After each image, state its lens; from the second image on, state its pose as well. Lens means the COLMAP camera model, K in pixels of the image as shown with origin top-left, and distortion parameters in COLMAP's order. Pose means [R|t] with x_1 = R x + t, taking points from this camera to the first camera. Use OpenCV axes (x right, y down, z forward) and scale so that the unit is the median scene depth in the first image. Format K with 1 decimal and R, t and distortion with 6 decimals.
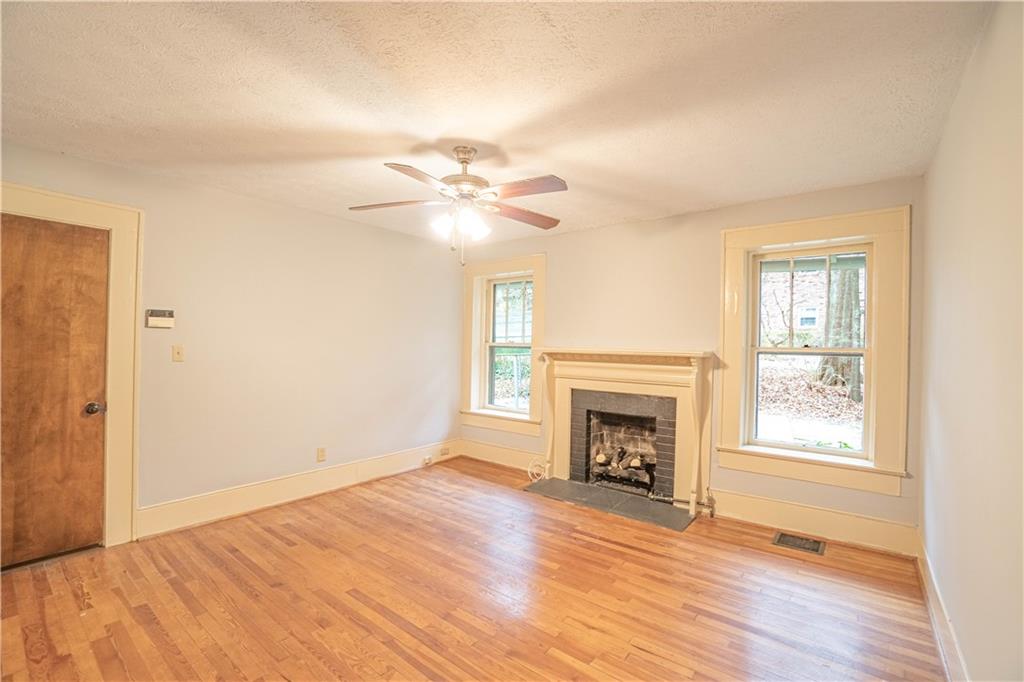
lens RADIAL K [[457.5, 0, 519.9], [0, 457.5, 343.8], [0, 0, 1]] dist [0.000987, 0.001515]
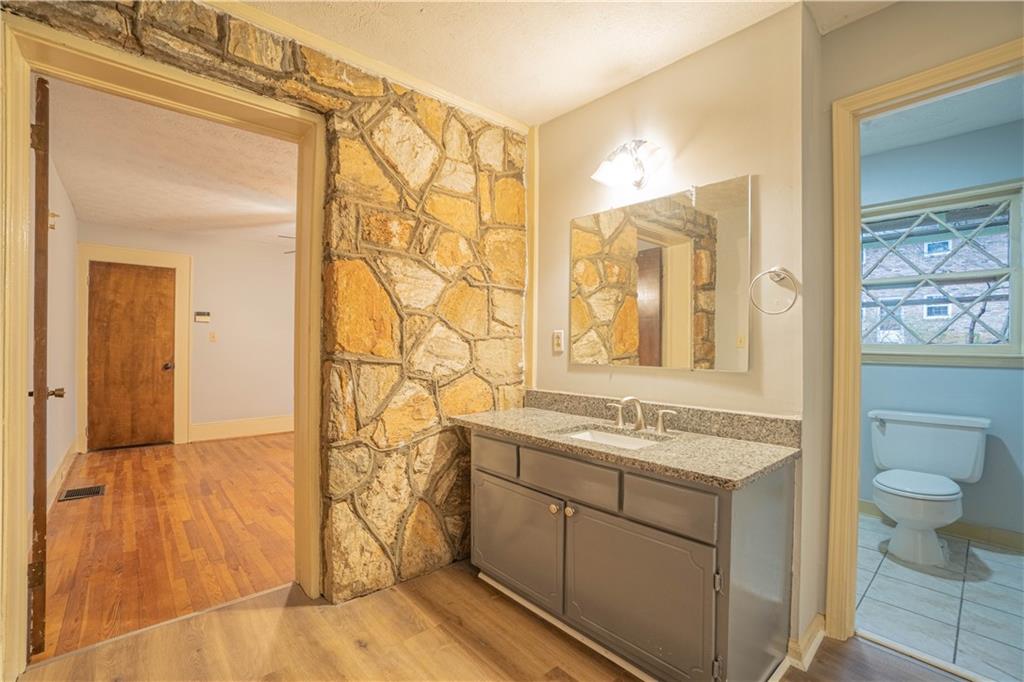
lens RADIAL K [[457.5, 0, 505.9], [0, 457.5, 339.7], [0, 0, 1]] dist [0.000987, 0.001515]
pose [[0.986062, 0.001702, -0.166369, 0.727301], [-0.000545, 0.999975, 0.007000, 0.022351], [0.166376, -0.006811, 0.986039, -0.595519]]
